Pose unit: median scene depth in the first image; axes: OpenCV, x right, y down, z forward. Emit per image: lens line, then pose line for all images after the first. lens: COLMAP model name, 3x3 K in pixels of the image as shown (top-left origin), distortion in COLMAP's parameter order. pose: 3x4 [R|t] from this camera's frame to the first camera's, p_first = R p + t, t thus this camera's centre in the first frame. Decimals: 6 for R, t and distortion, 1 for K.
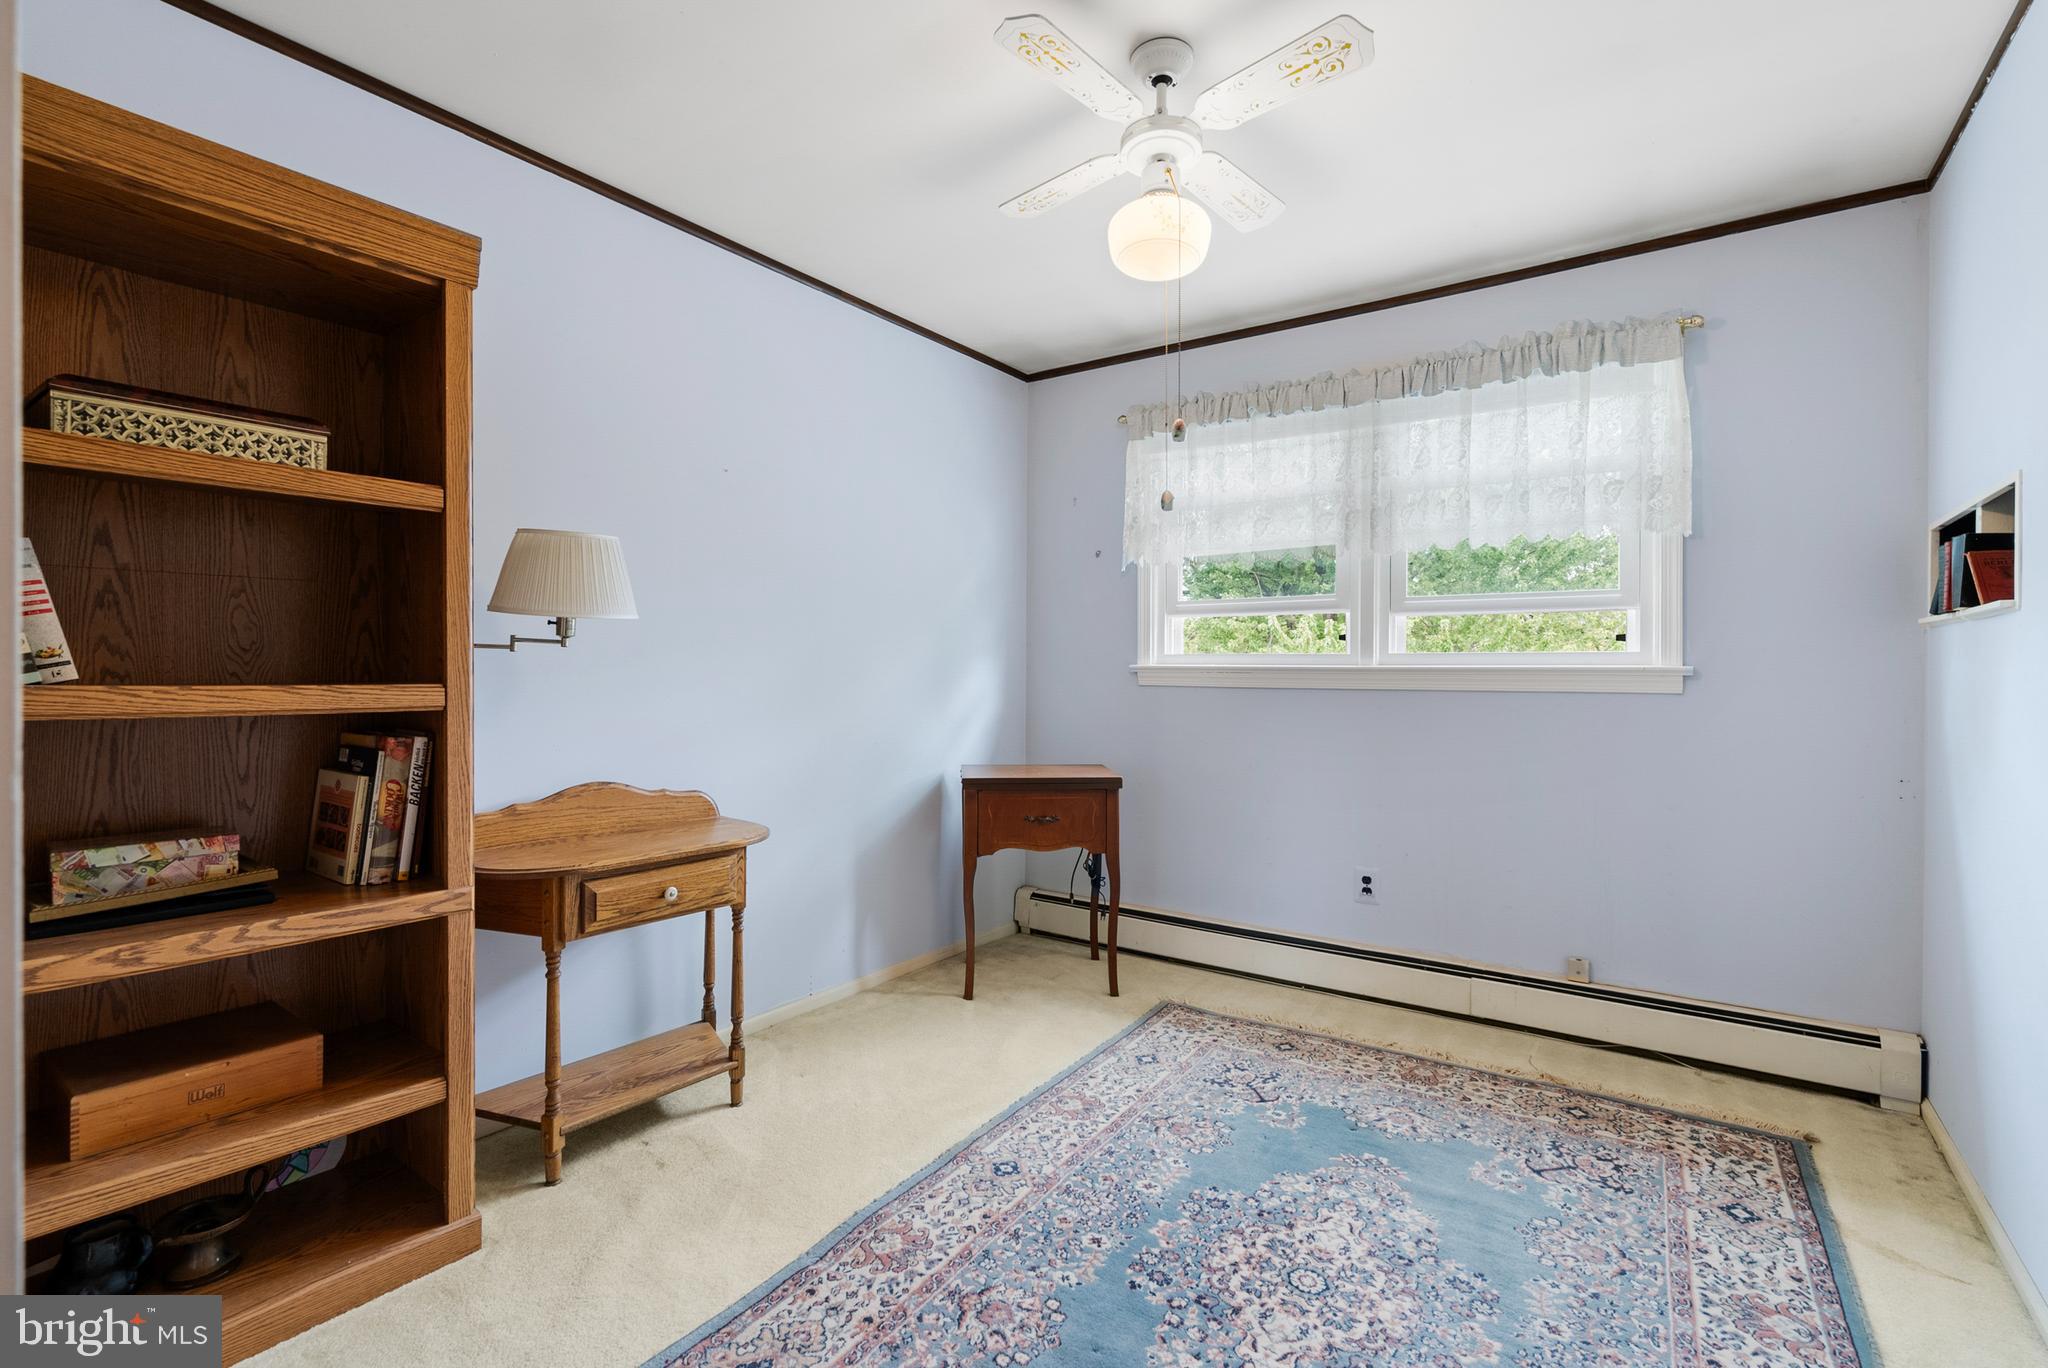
lens RADIAL K [[940.4, 0, 1022.3], [0, 940.4, 669.1], [0, 0, 1]] dist [-0.010675, 0.002928]
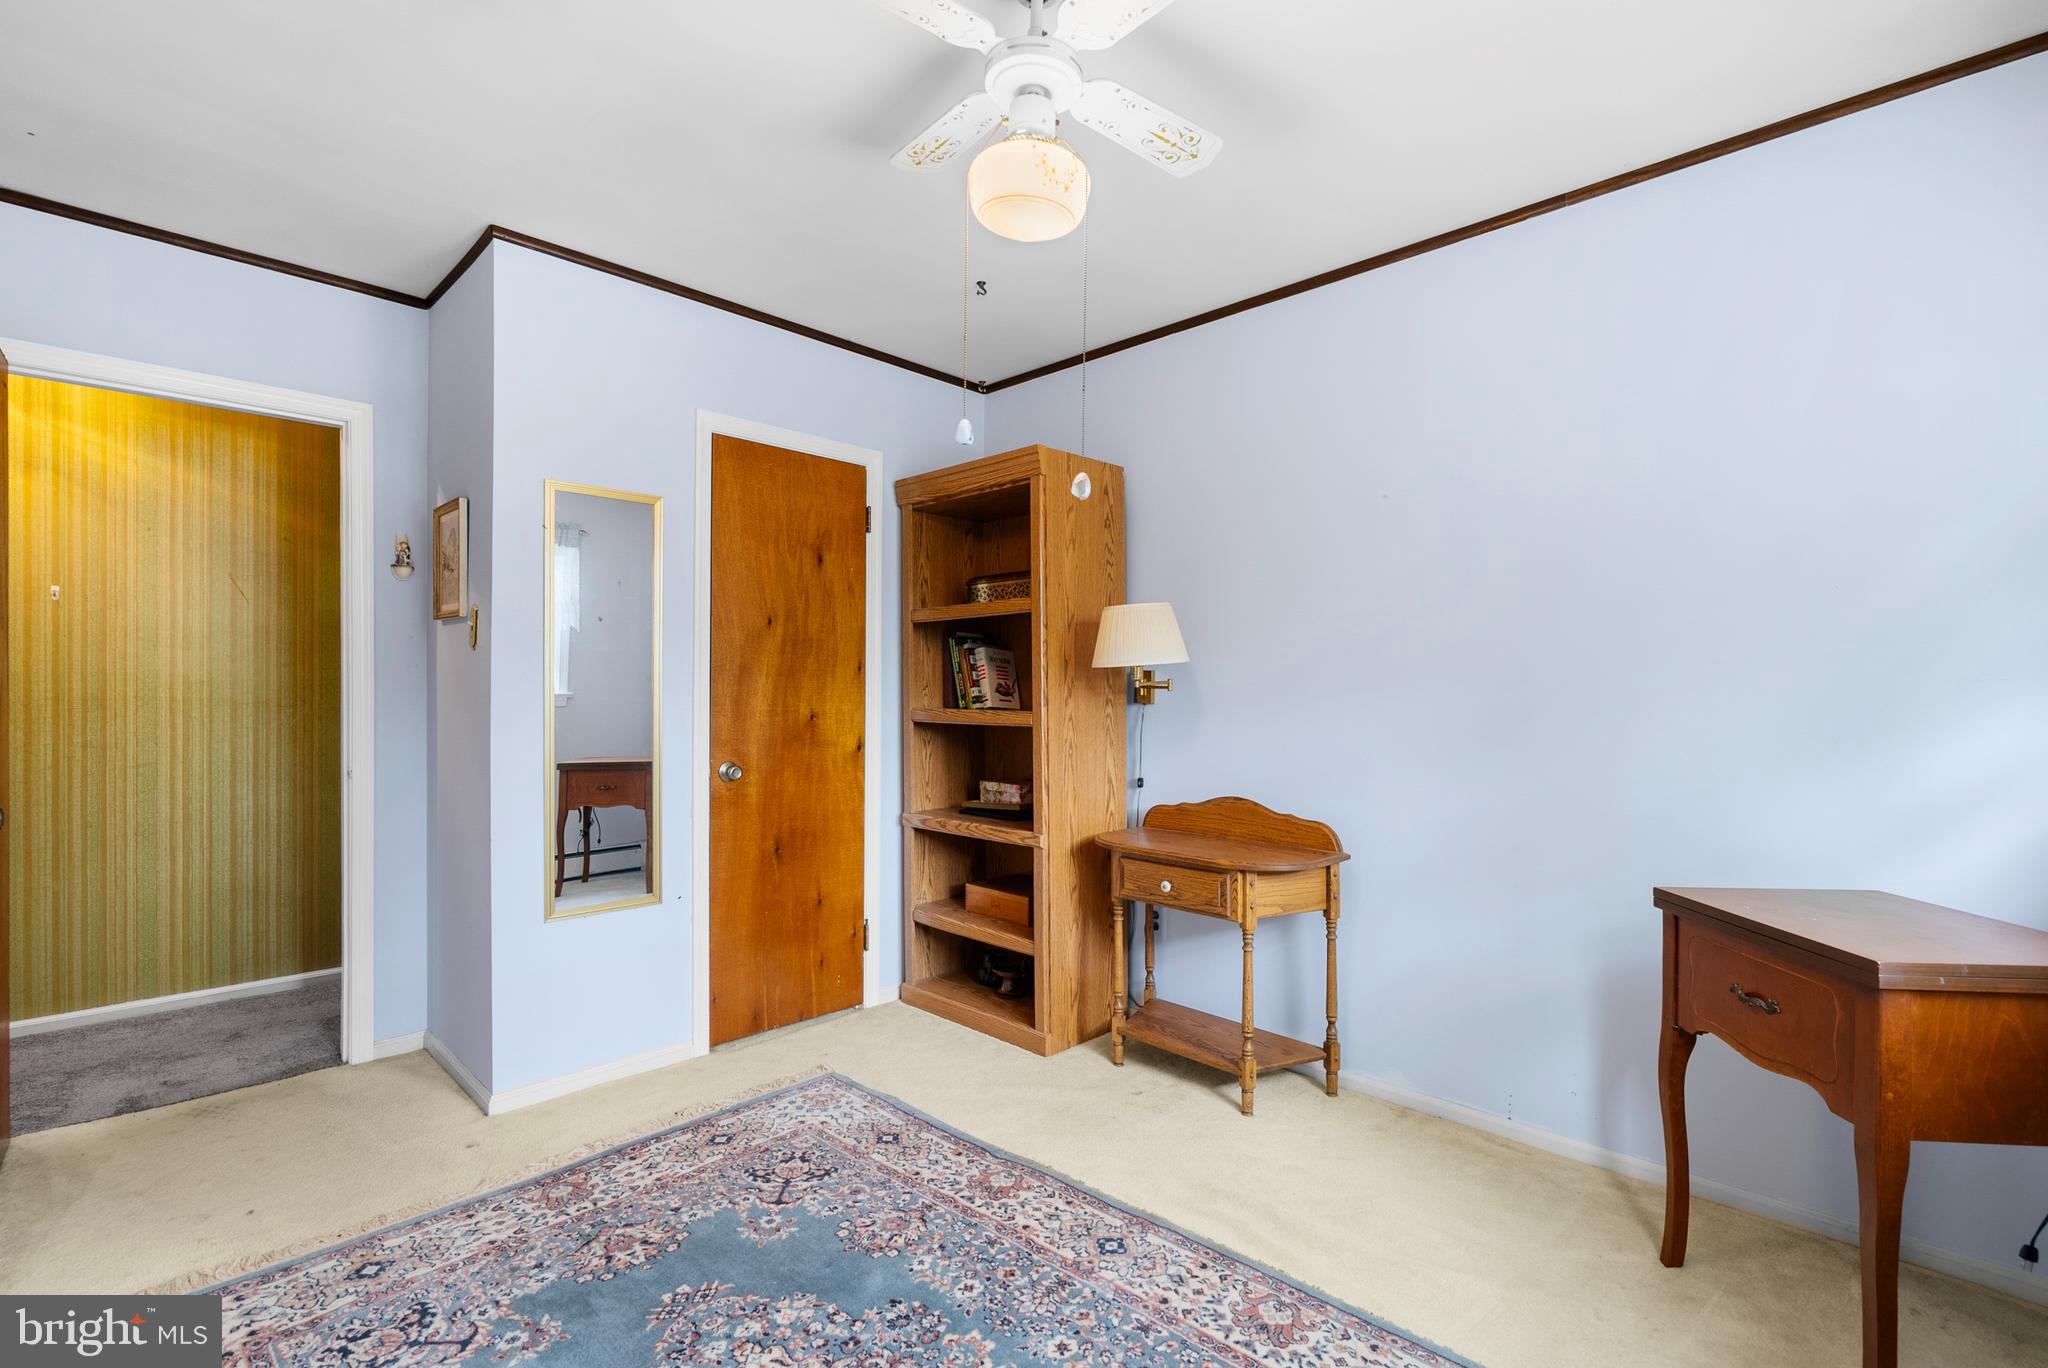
lens RADIAL K [[940.4, 0, 1022.1], [0, 940.4, 696.3], [0, 0, 1]] dist [-0.010675, 0.002928]
pose [[-0.169345, -0.005409, -0.985542, 1.042533], [-0.003883, 0.999981, -0.004821, -0.003251], [0.985549, 0.003010, -0.169363, 1.226537]]
